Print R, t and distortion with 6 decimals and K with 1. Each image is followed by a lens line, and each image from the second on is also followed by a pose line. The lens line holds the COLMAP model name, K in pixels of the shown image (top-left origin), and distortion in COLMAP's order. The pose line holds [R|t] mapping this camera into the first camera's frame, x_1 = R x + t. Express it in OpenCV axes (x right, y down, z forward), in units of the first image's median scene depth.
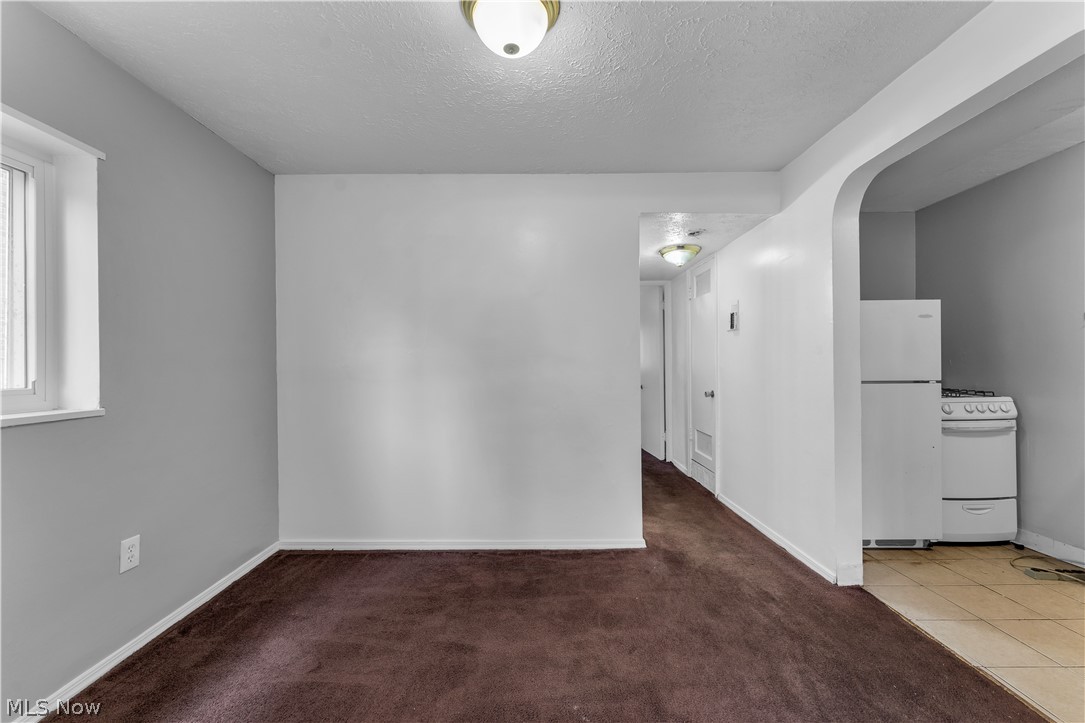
lens RADIAL K [[435.9, 0, 548.0], [0, 435.9, 366.2], [0, 0, 1]] dist [0.001043, 0.000088]
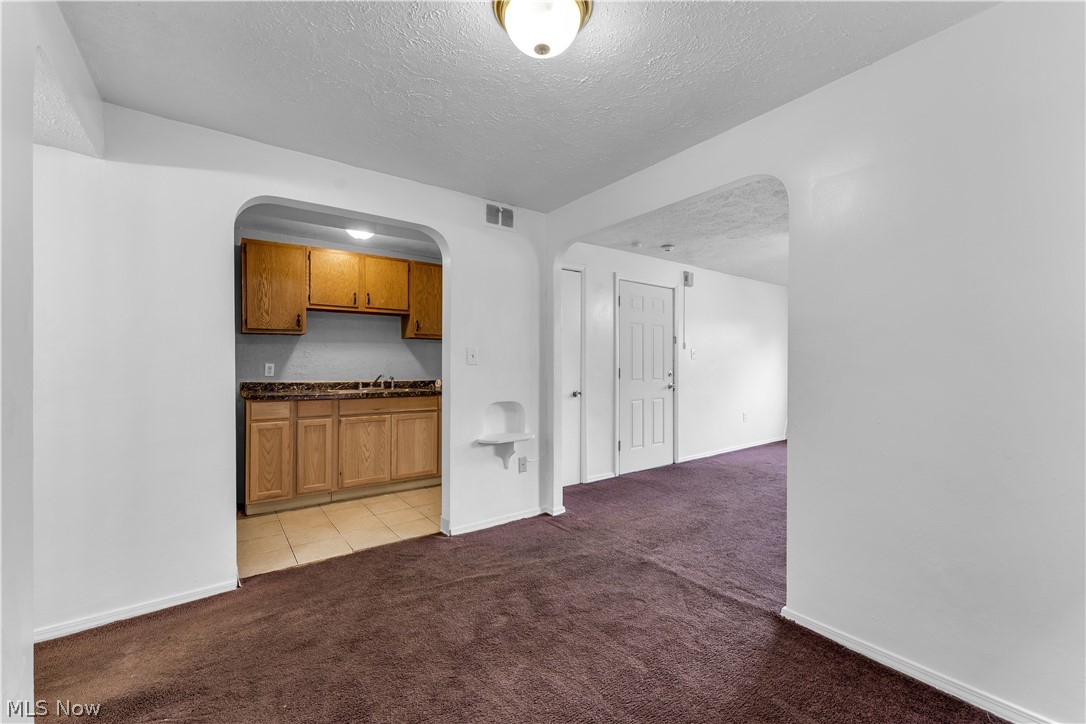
lens RADIAL K [[436.3, 0, 538.9], [0, 436.3, 365.8], [0, 0, 1]] dist [0.001043, 0.000088]
pose [[-0.591872, 0.010775, 0.805960, -0.644097], [0.013817, 0.999899, -0.003221, 0.002442], [-0.805914, 0.009229, -0.591961, 1.174768]]
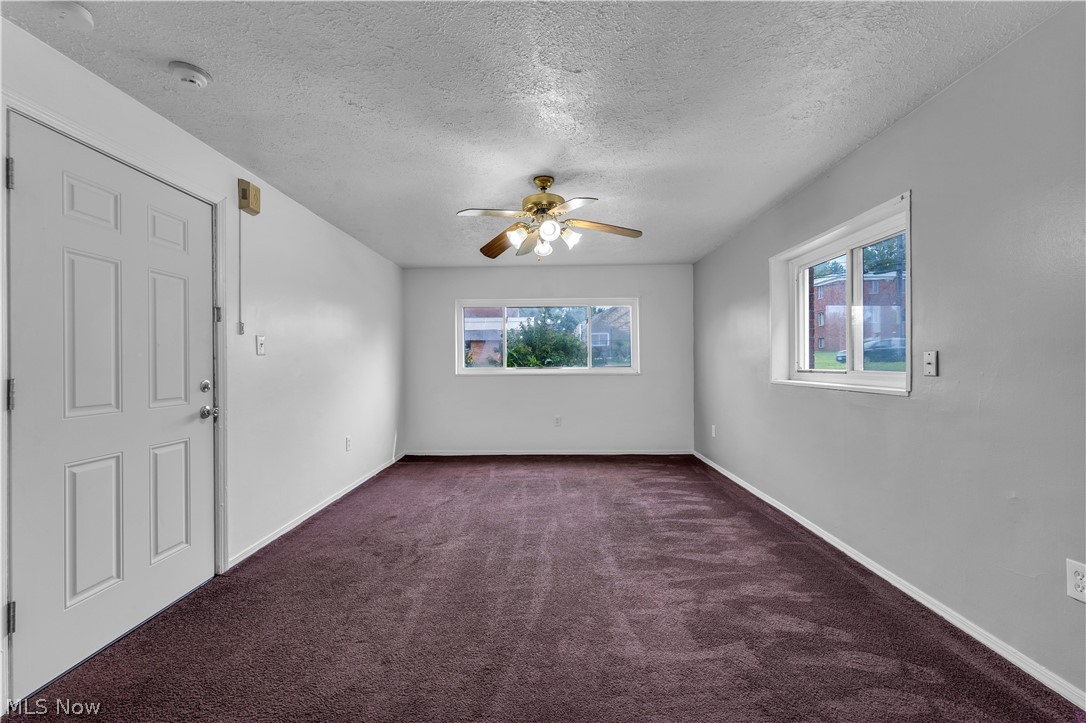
lens RADIAL K [[436.3, 0, 546.2], [0, 436.3, 361.6], [0, 0, 1]] dist [0.001043, 0.000088]
pose [[-0.999744, 0.019569, 0.011386, 0.032636], [0.019638, 0.999789, 0.005952, -0.002834], [-0.011267, 0.006174, -0.999917, 0.201748]]
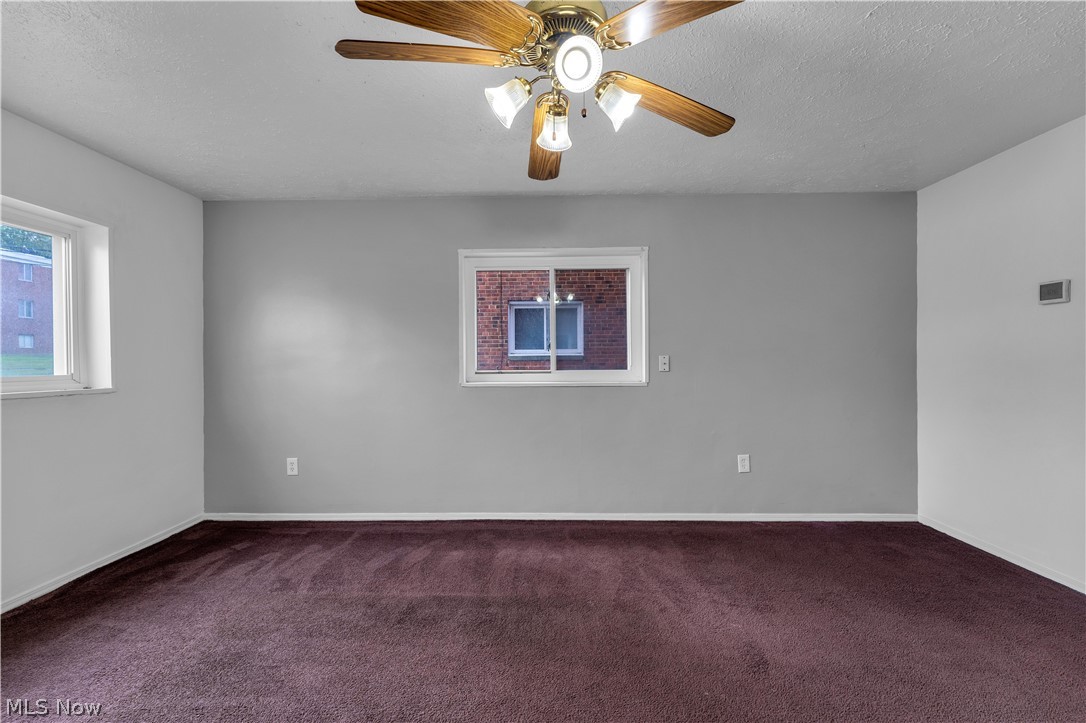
lens RADIAL K [[436.3, 0, 534.1], [0, 436.3, 363.4], [0, 0, 1]] dist [0.001043, 0.000088]
pose [[-0.020165, 0.017012, -0.999652, 0.748828], [-0.001520, 0.999854, 0.017046, -0.002167], [0.999796, 0.001863, -0.020136, -1.278118]]
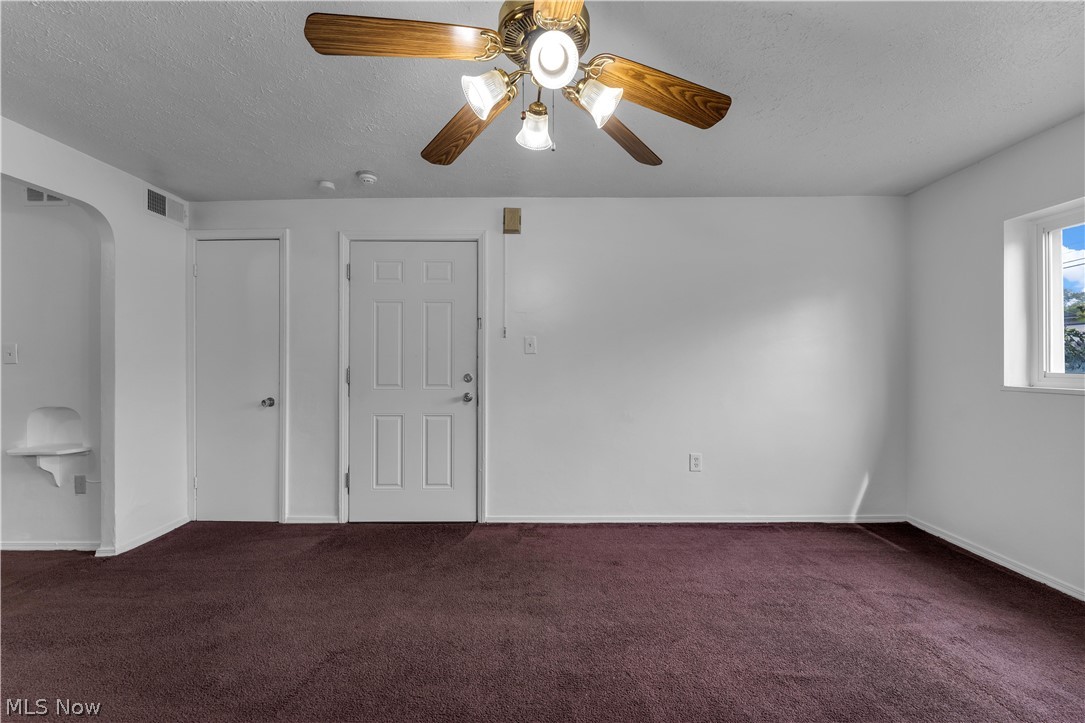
lens RADIAL K [[435.9, 0, 536.7], [0, 435.9, 359.0], [0, 0, 1]] dist [0.001043, 0.000088]
pose [[0.006415, -0.007955, 0.999948, -0.640565], [0.010332, 0.999916, 0.007889, -0.027122], [-0.999926, 0.010281, 0.006497, -1.252203]]
